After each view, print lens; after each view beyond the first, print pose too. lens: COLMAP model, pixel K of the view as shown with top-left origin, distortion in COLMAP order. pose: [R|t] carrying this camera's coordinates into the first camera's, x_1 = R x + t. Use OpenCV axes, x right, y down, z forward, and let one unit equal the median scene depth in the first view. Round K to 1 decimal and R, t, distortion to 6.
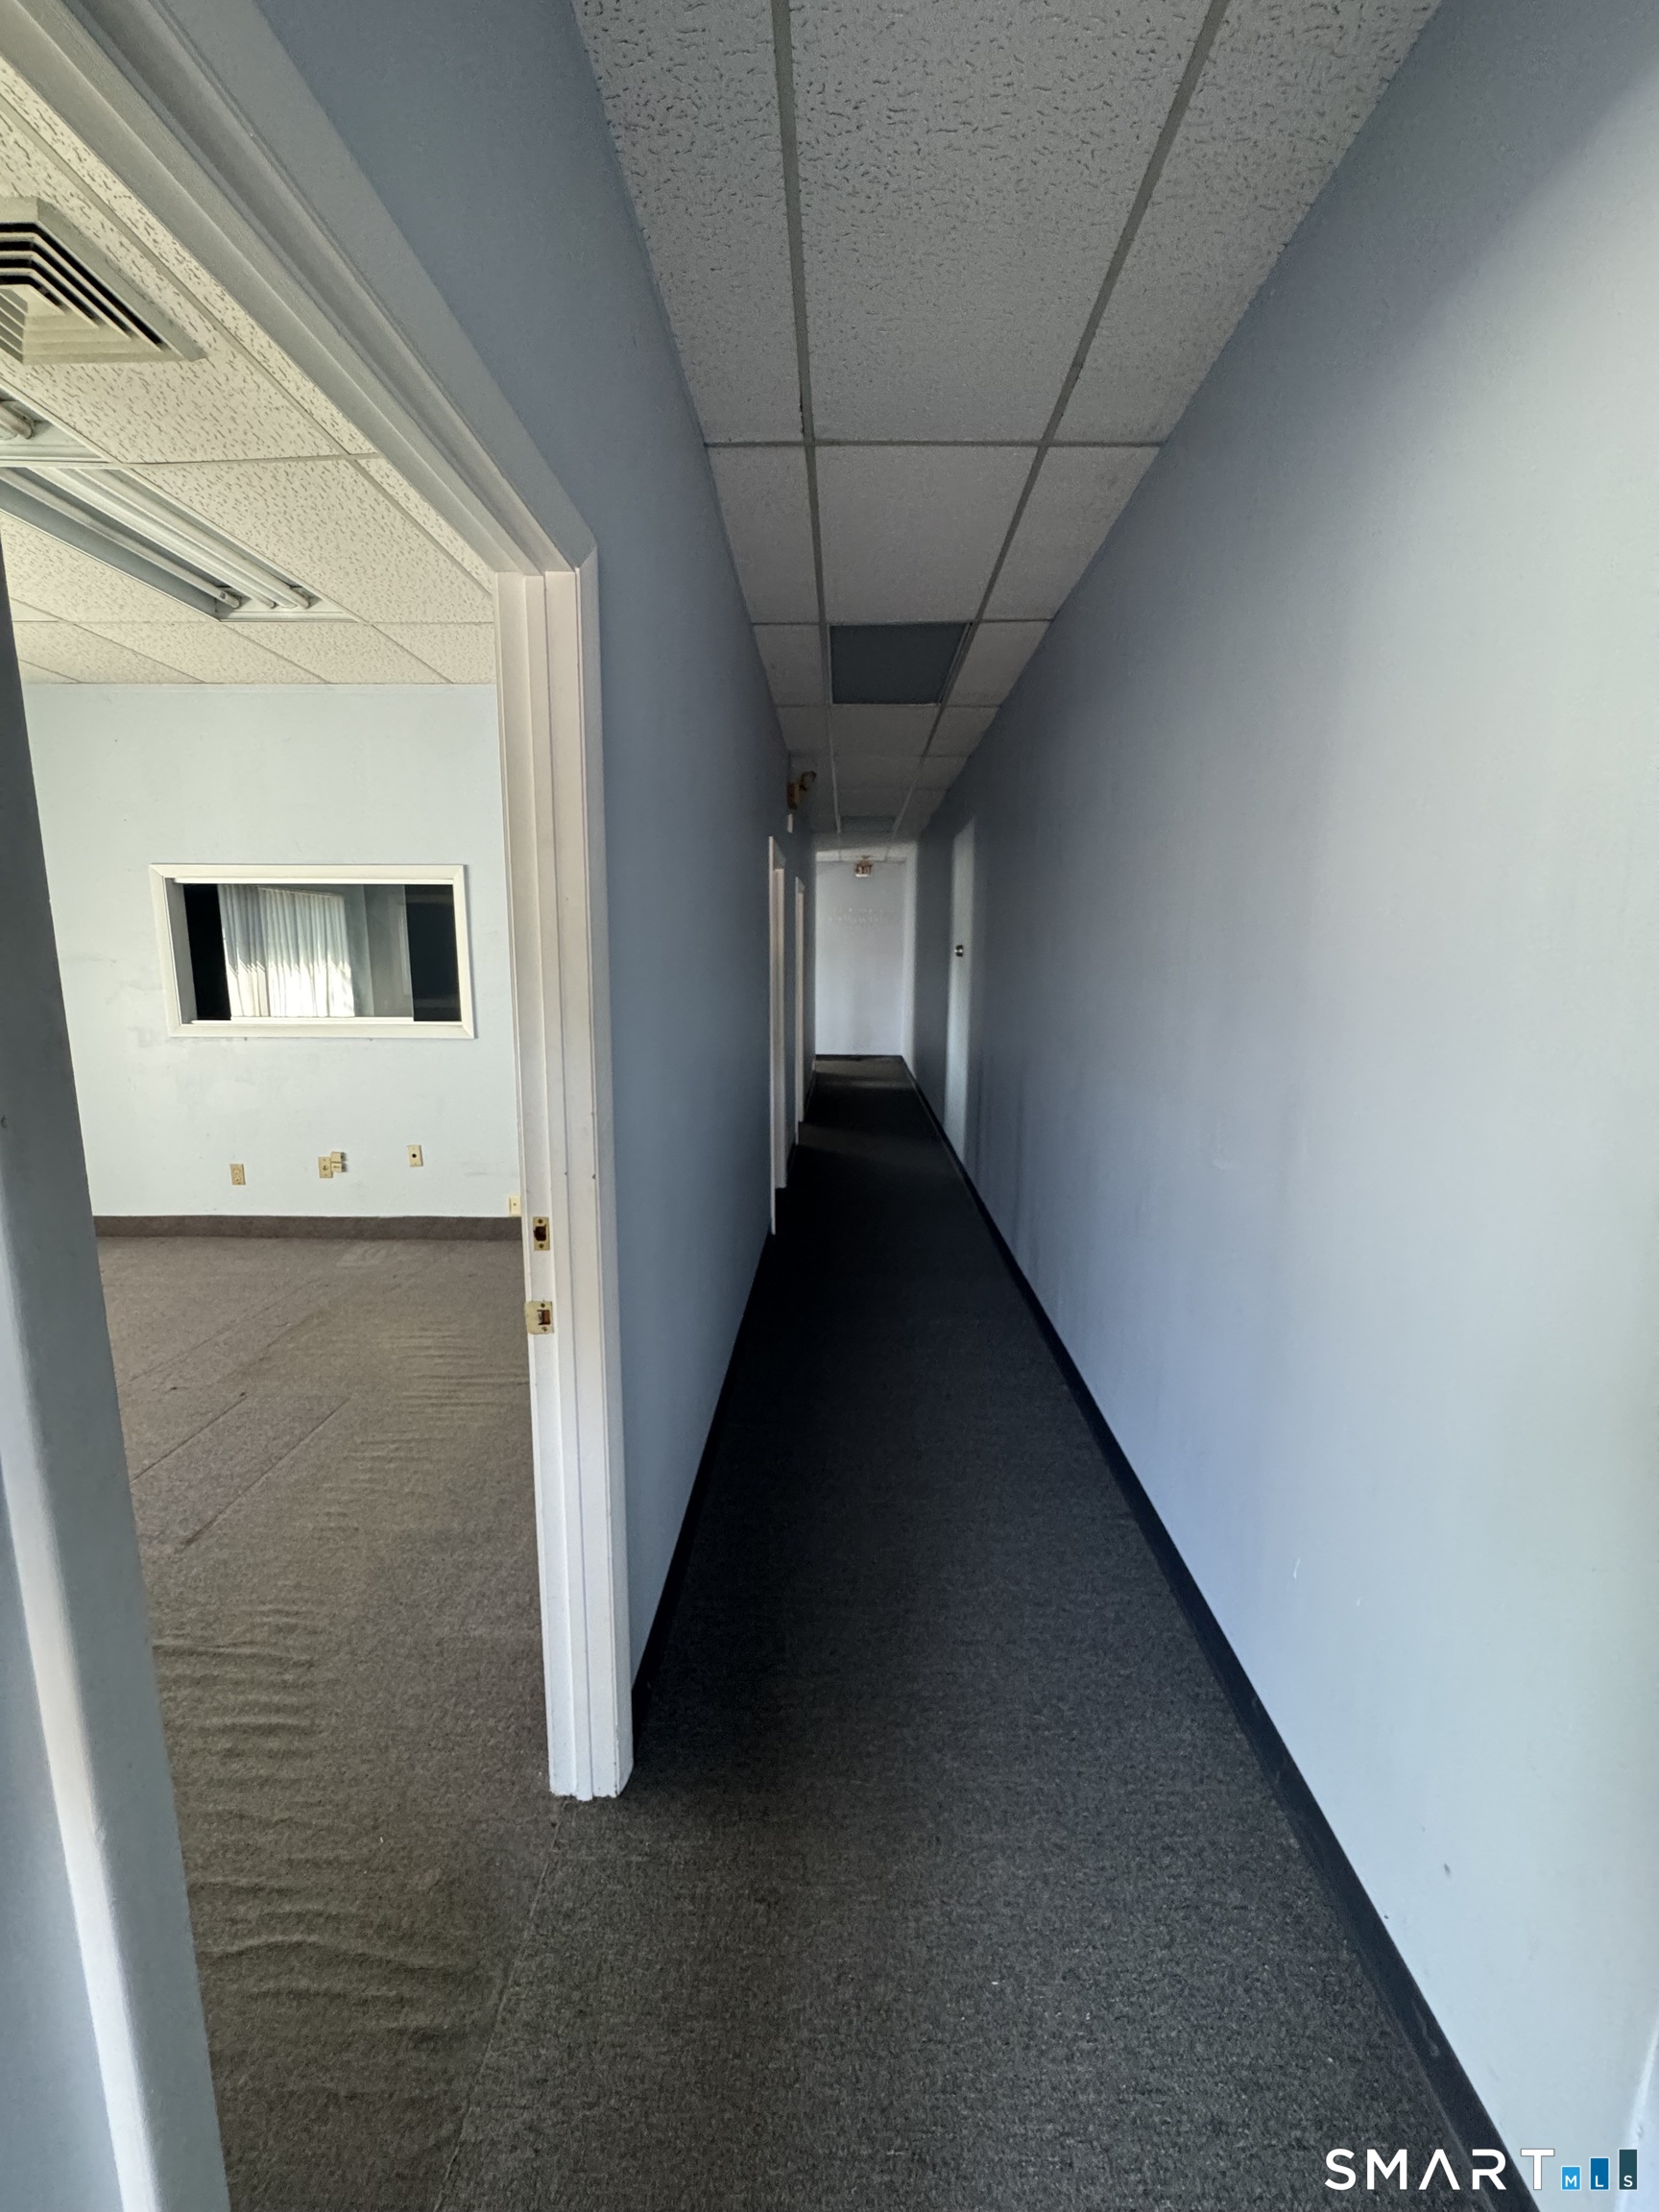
lens RADIAL K [[882.5, 0, 826.1], [0, 882.5, 1102.4], [0, 0, 1]] dist [-0.001719, -0.000001]
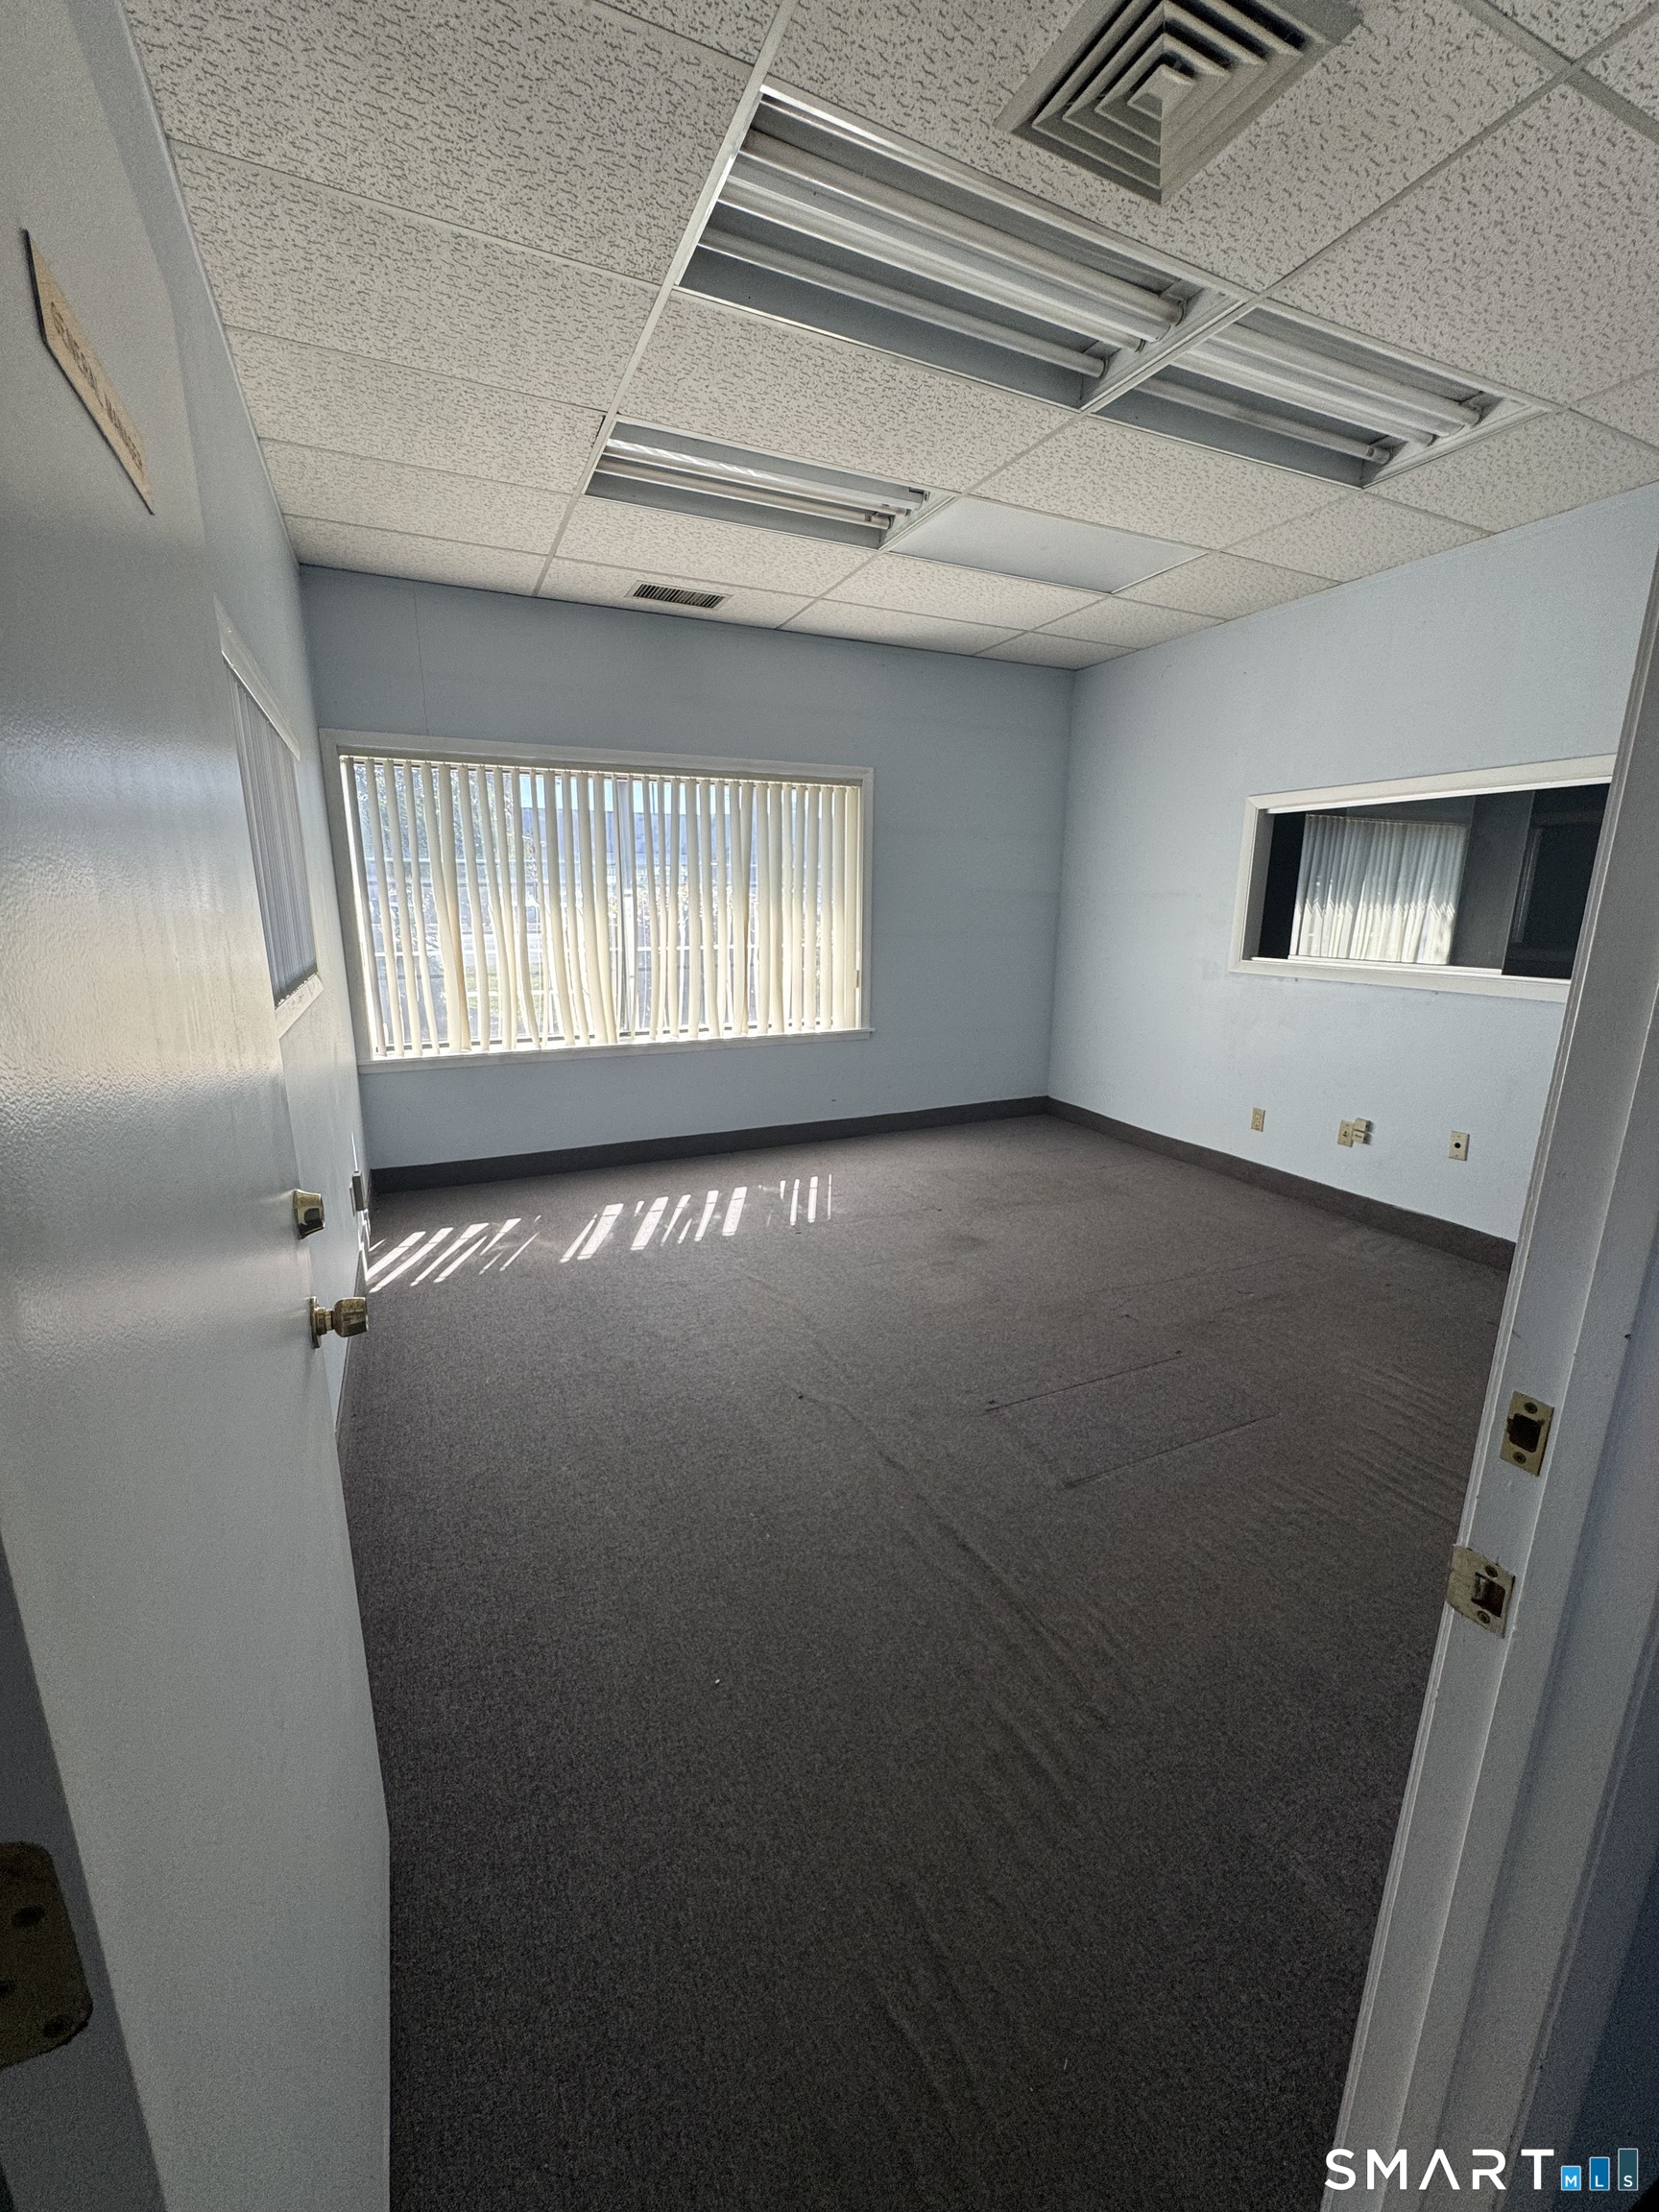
lens RADIAL K [[882.5, 0, 828.3], [0, 882.5, 1105.2], [0, 0, 1]] dist [-0.001719, -0.000001]
pose [[0.442231, 0.204639, -0.873244, -0.045145], [-0.150369, 0.976759, 0.152747, -0.013346], [0.884206, 0.063760, 0.462725, 0.174411]]
